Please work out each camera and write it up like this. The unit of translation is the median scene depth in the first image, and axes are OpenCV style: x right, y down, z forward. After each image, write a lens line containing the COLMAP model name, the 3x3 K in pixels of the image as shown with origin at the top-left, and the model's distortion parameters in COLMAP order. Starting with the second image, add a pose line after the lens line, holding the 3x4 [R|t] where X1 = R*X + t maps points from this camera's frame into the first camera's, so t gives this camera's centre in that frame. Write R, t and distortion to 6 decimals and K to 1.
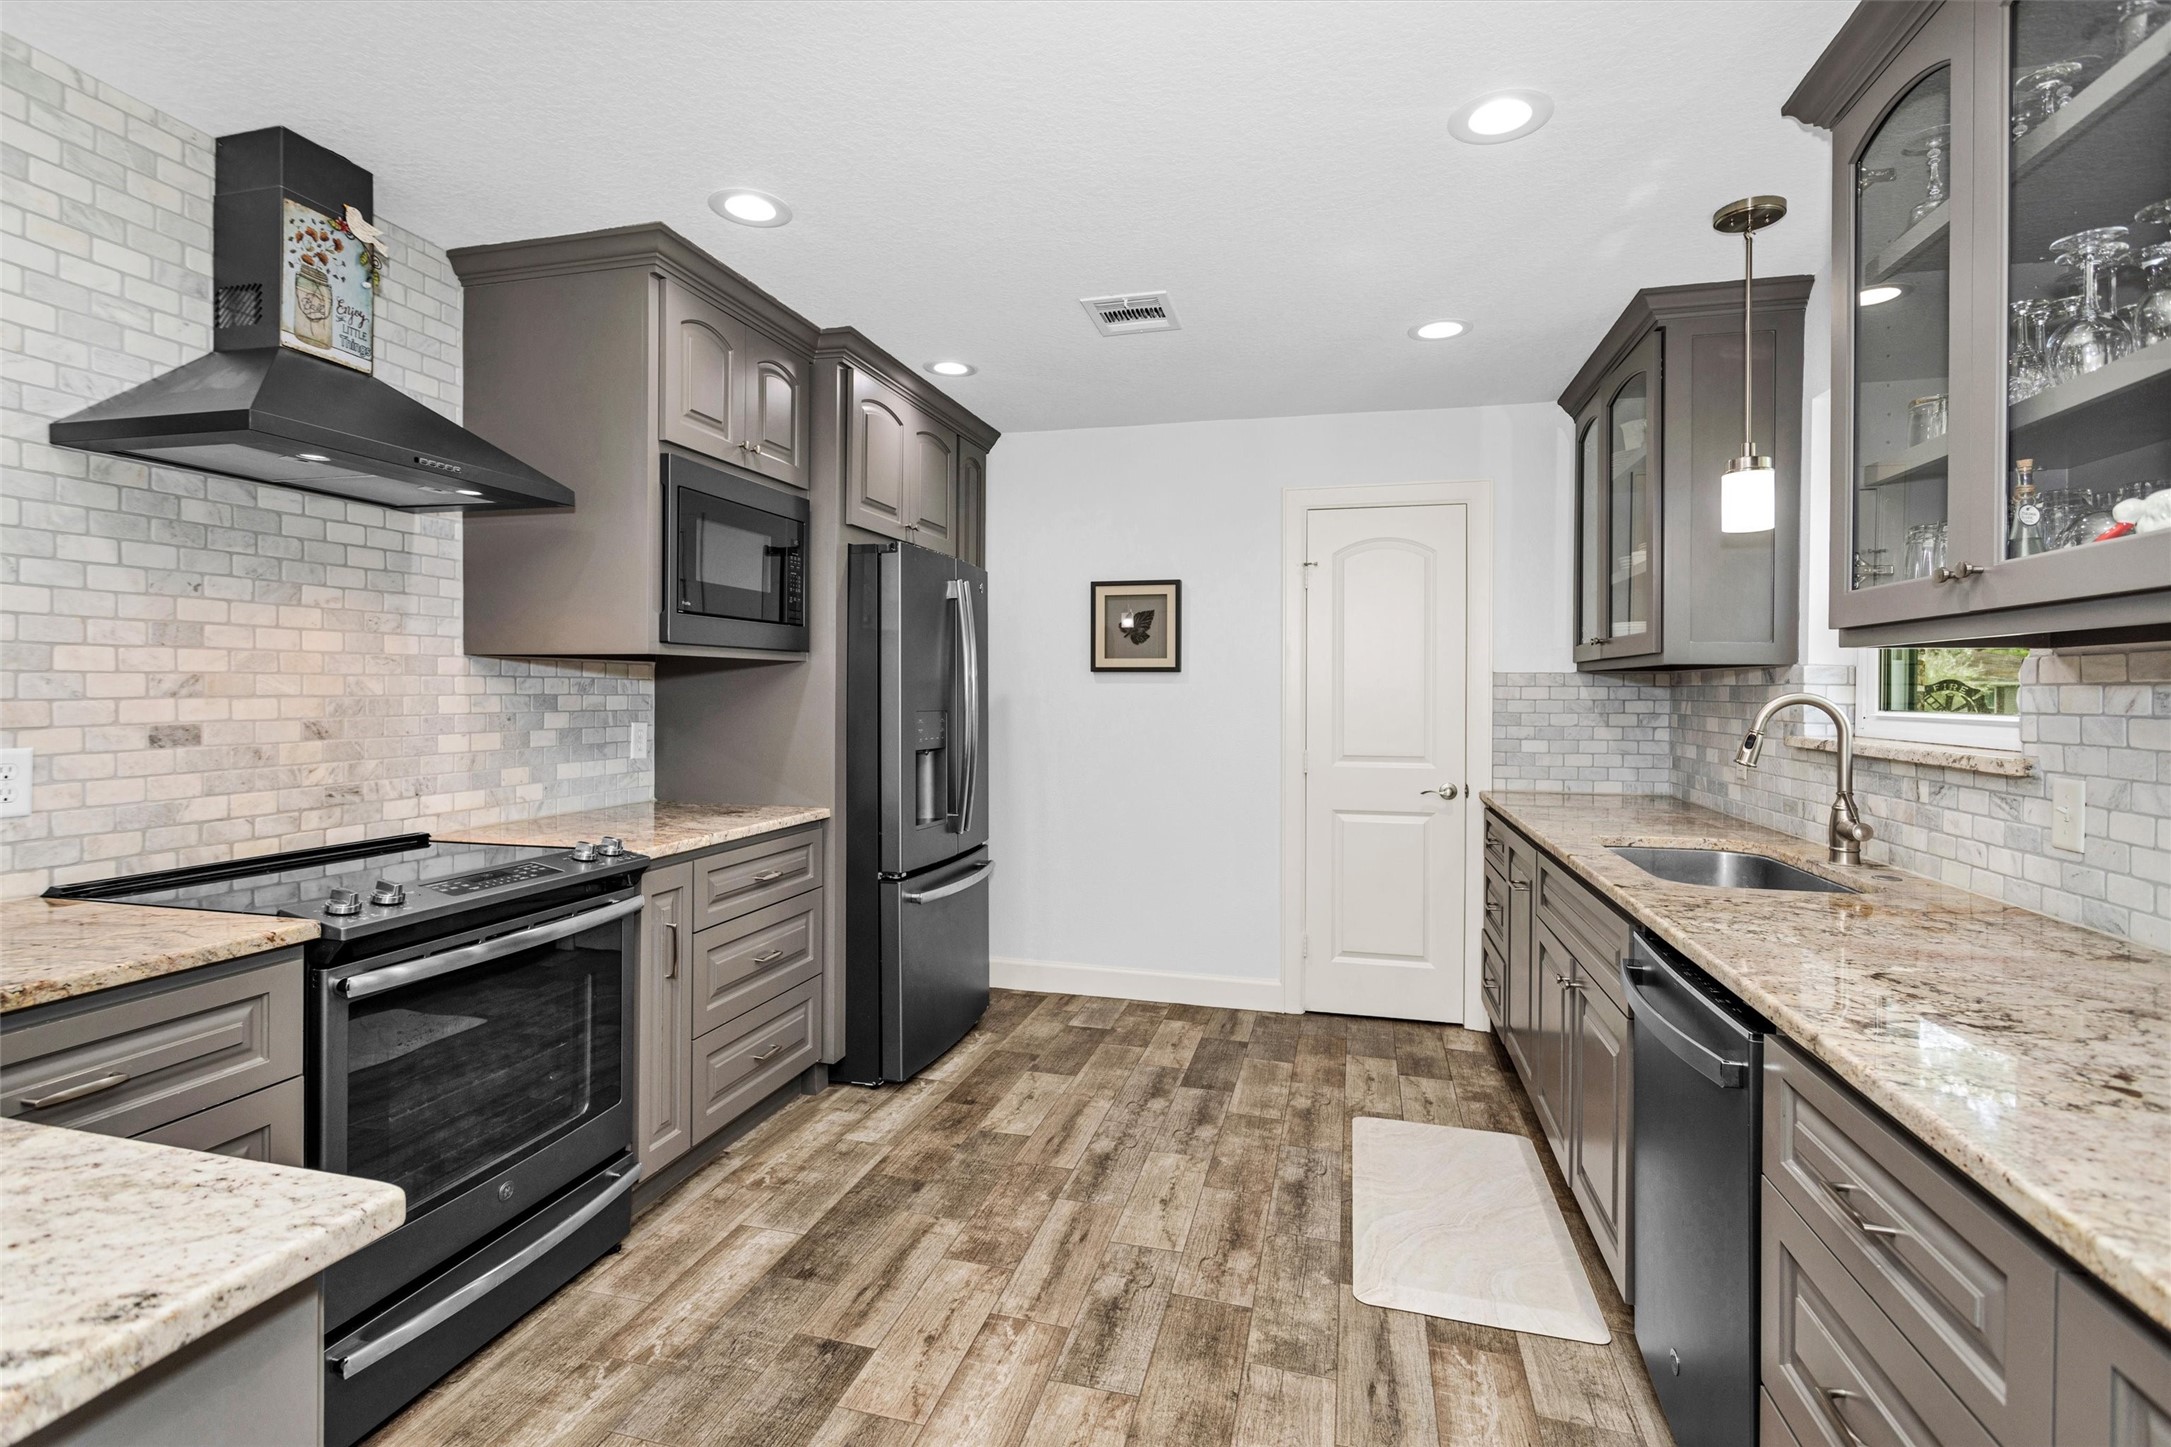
lens RADIAL K [[1026.3, 0, 1065.7], [0, 1026.3, 694.5], [0, 0, 1]] dist [0.002974, 0.000355]
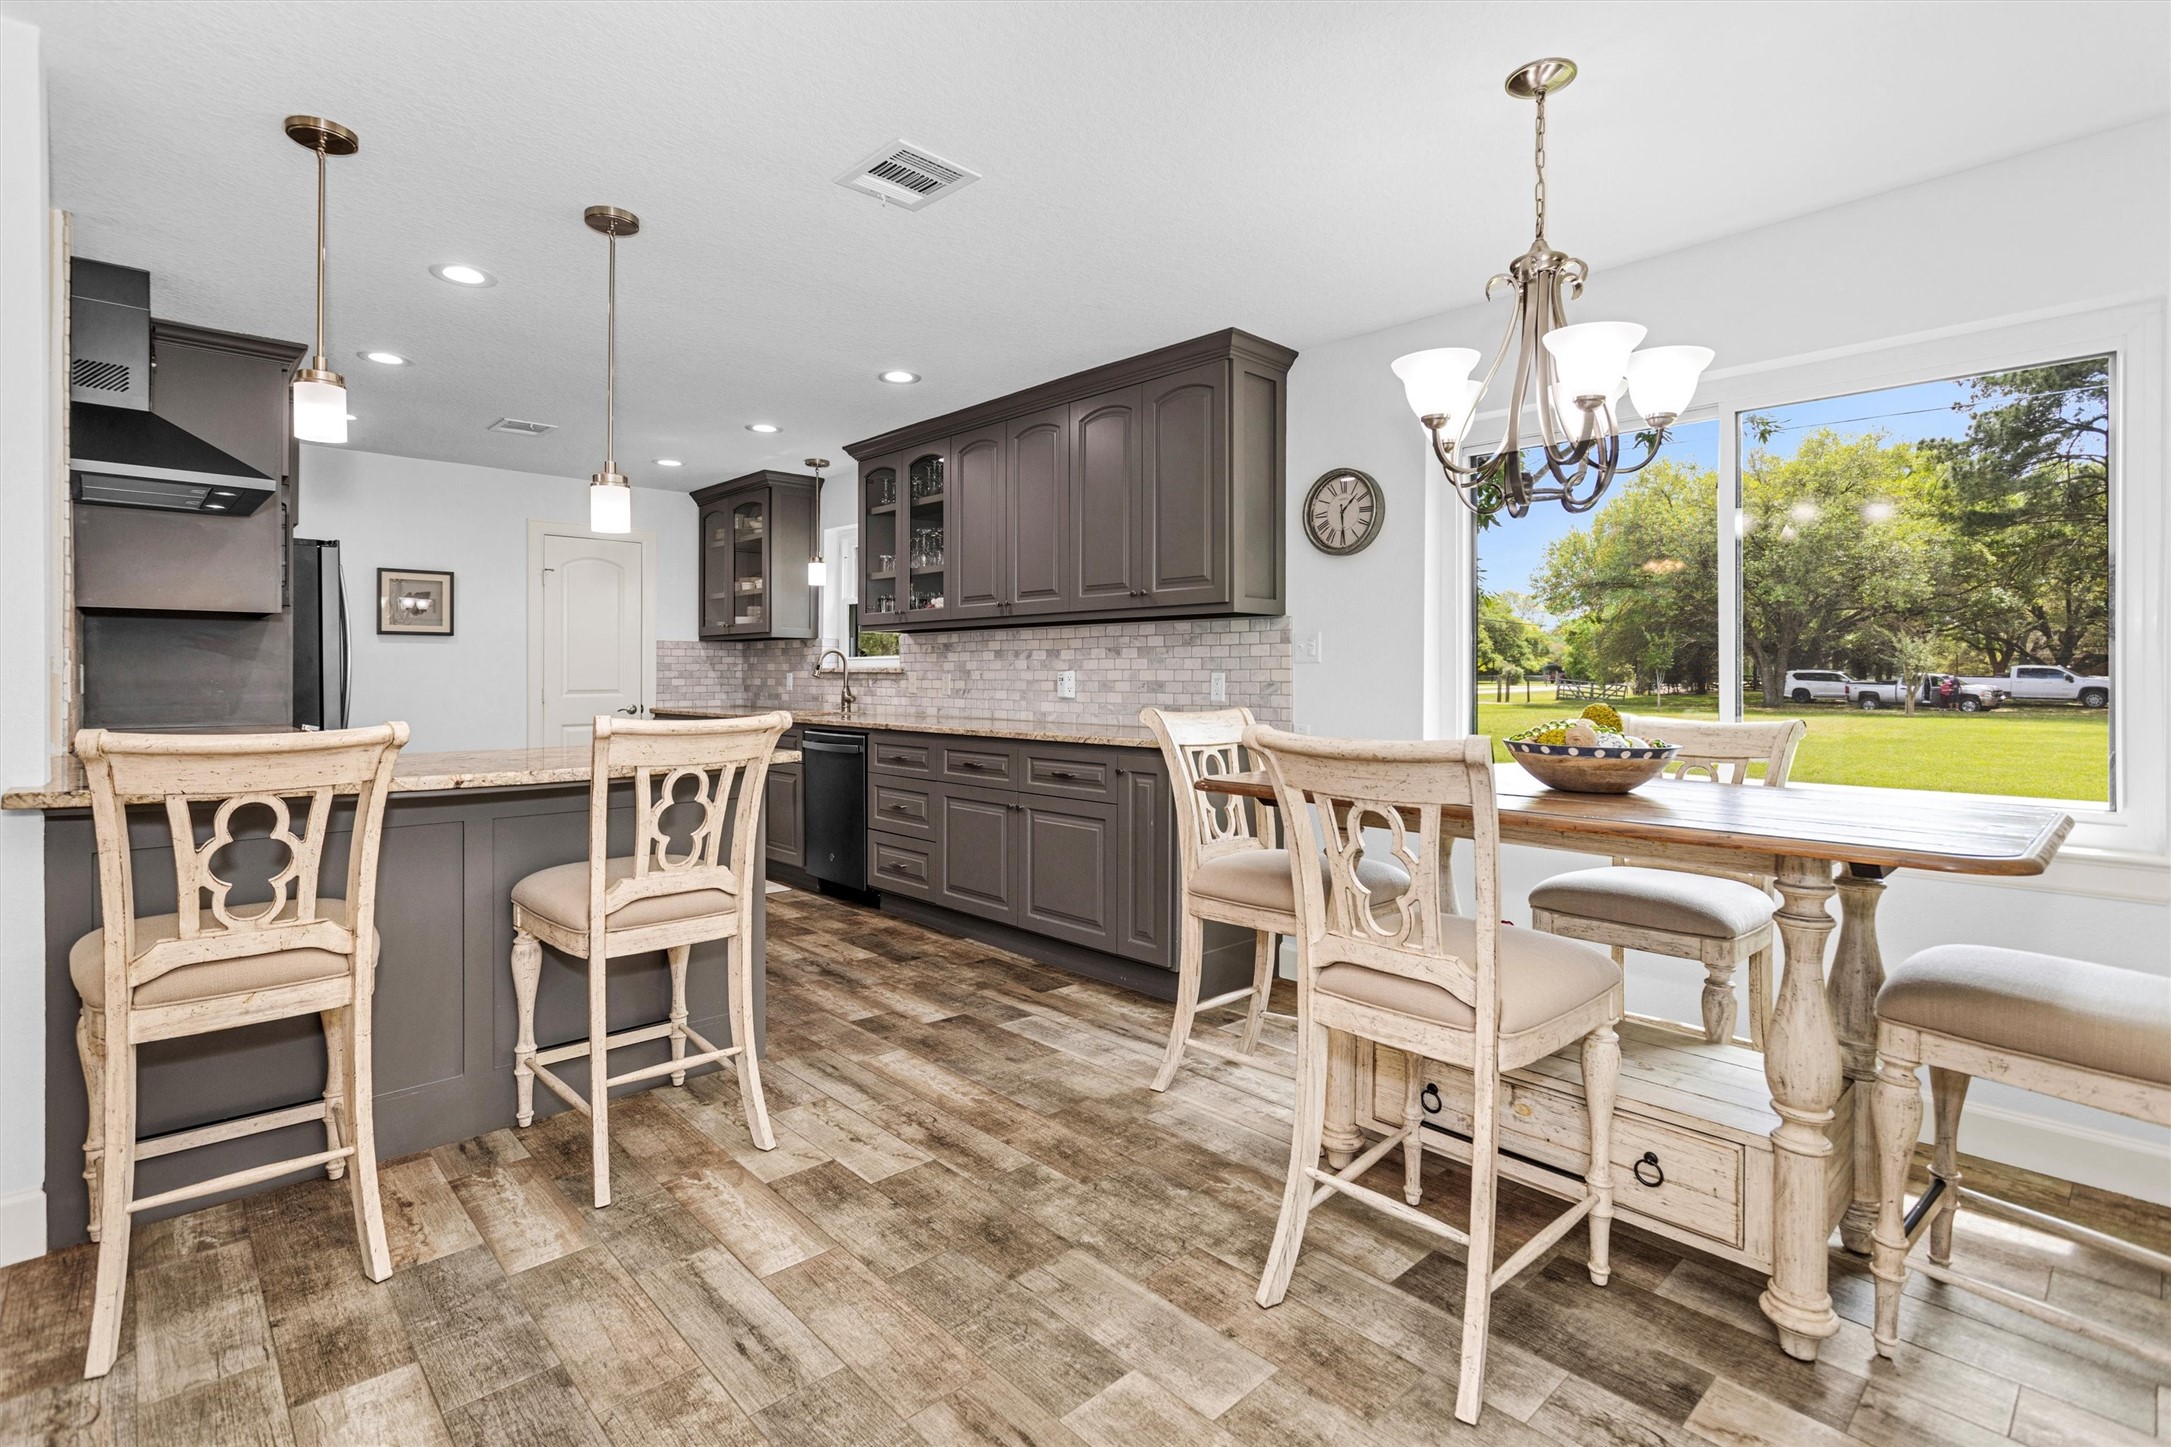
lens RADIAL K [[1026.3, 0, 1068.9], [0, 1026.3, 673.7], [0, 0, 1]] dist [0.002974, 0.000355]
pose [[0.526546, -0.005930, 0.850126, -1.220570], [0.006471, 0.999975, 0.002966, 0.059621], [-0.850122, 0.003940, 0.526571, -0.912977]]
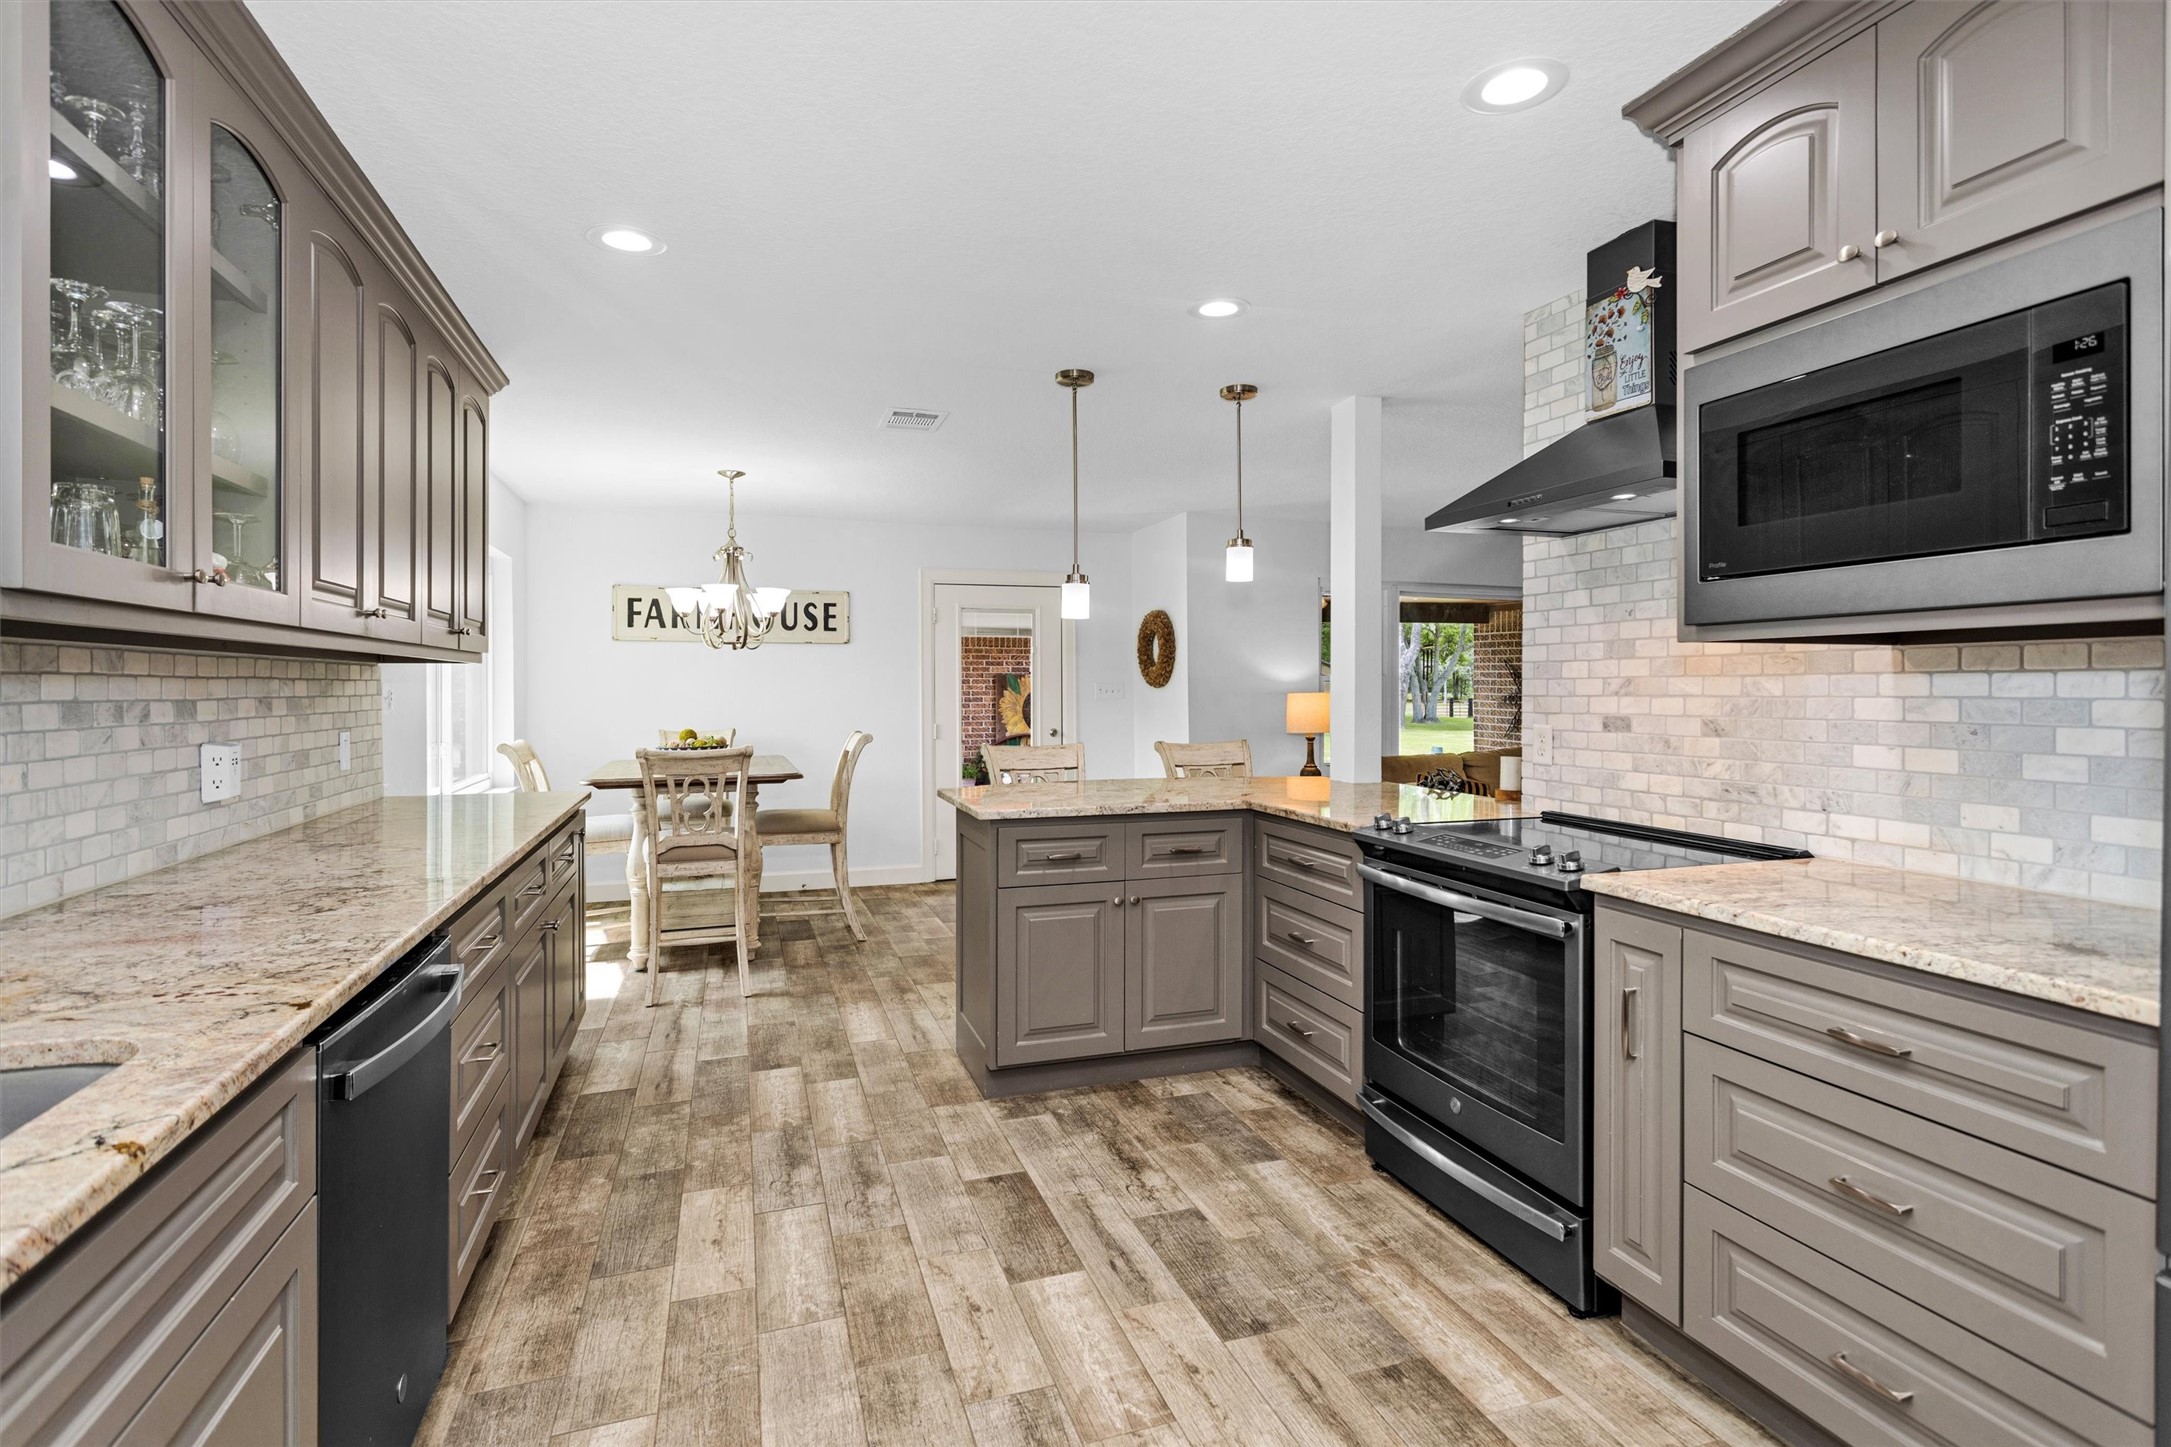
lens RADIAL K [[1026.3, 0, 1073.4], [0, 1026.3, 691.9], [0, 0, 1]] dist [0.002974, 0.000355]
pose [[-0.830574, -0.002619, -0.556901, 0.440939], [-0.006926, 0.999960, 0.005626, -0.004358], [0.556865, 0.008529, -0.830560, 1.543769]]
